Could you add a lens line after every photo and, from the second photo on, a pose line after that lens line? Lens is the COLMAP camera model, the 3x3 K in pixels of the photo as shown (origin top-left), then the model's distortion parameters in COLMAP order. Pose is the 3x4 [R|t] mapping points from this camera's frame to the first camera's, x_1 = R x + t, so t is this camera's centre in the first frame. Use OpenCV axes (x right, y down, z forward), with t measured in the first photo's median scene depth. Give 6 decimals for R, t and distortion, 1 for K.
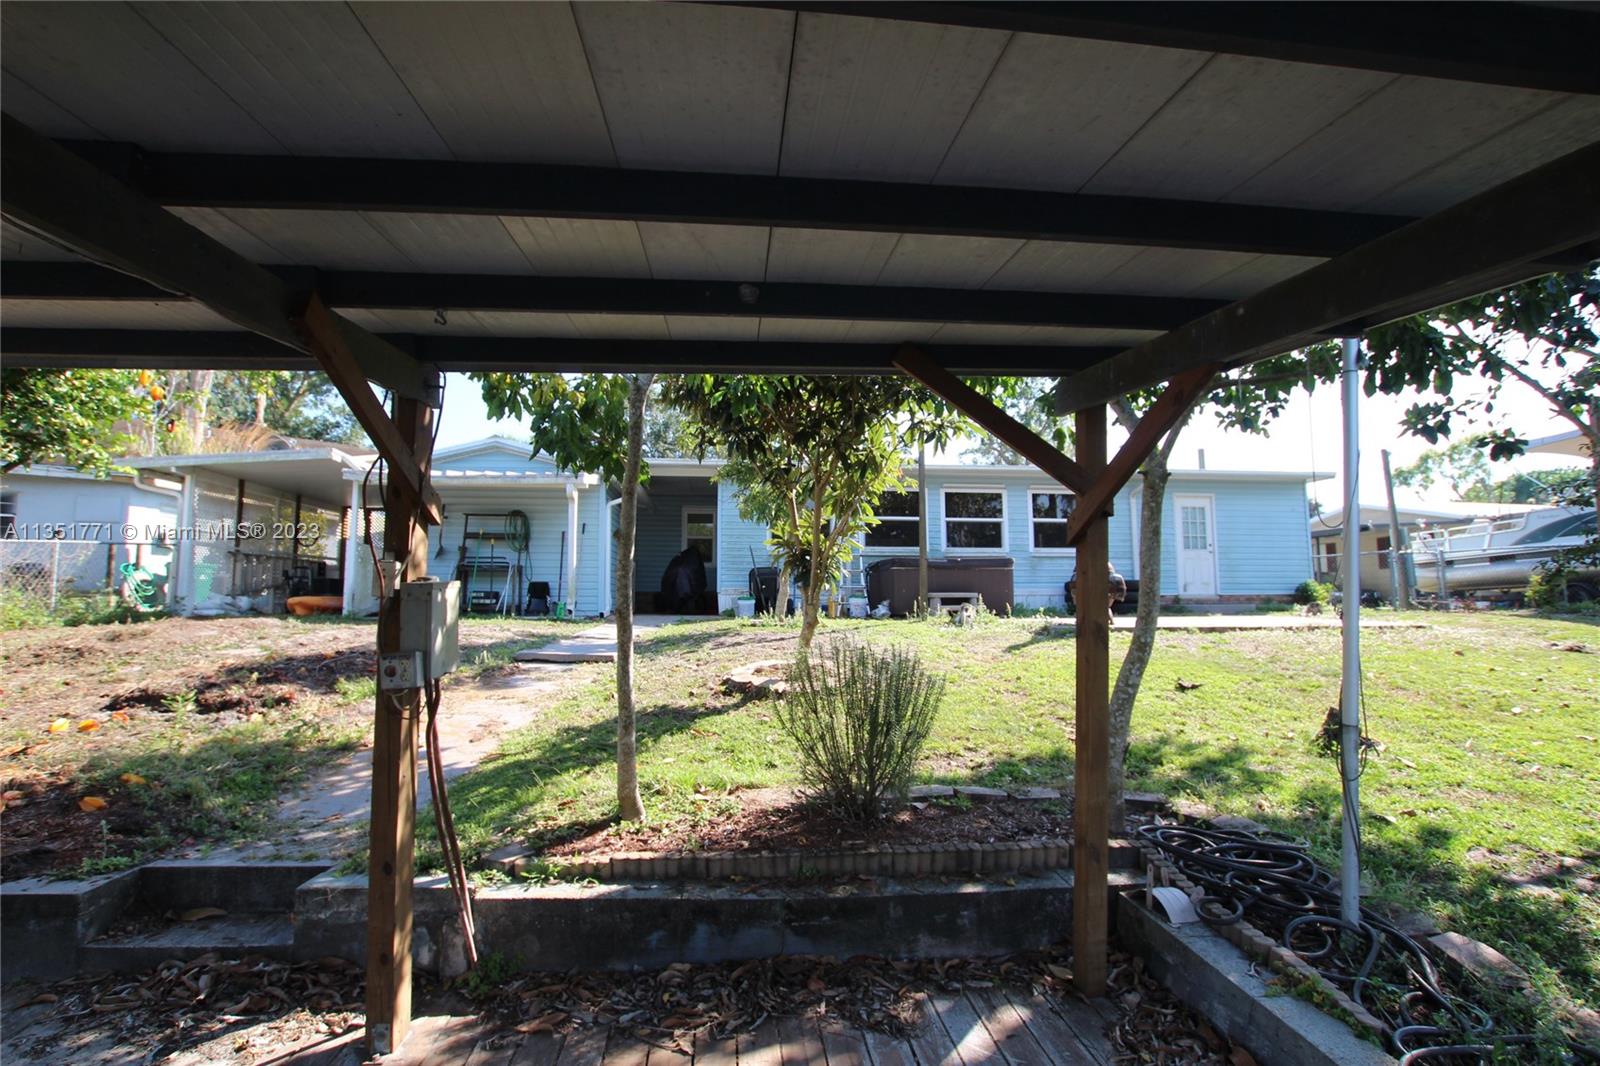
lens RADIAL K [[883.4, 0, 800.0], [0, 883.4, 533.0], [0, 0, 1]] dist [-0.004277, -0.000355]
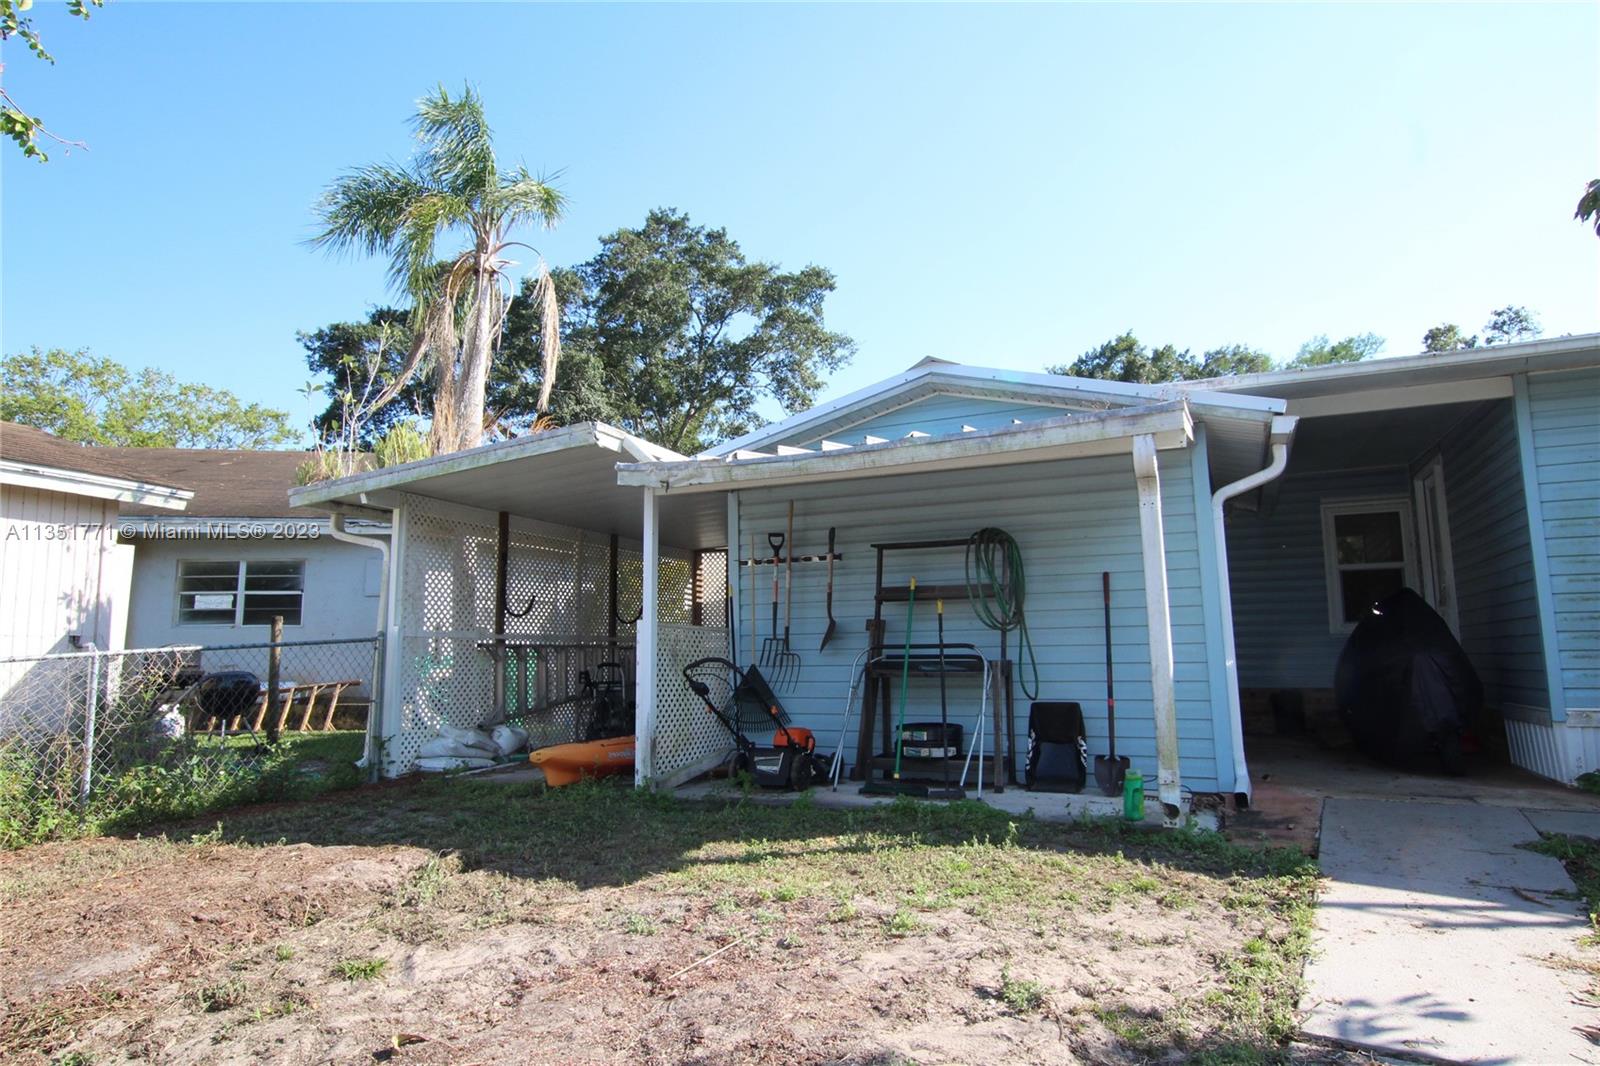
lens RADIAL K [[930.0, 0, 800.0], [0, 930.0, 533.0], [0, 0, 1]] dist [-0.009828, -0.001120]
pose [[0.881993, -0.073939, -0.465426, -0.195801], [0.055627, 0.997045, -0.052977, -0.005442], [0.467967, 0.020835, 0.883500, 0.570233]]
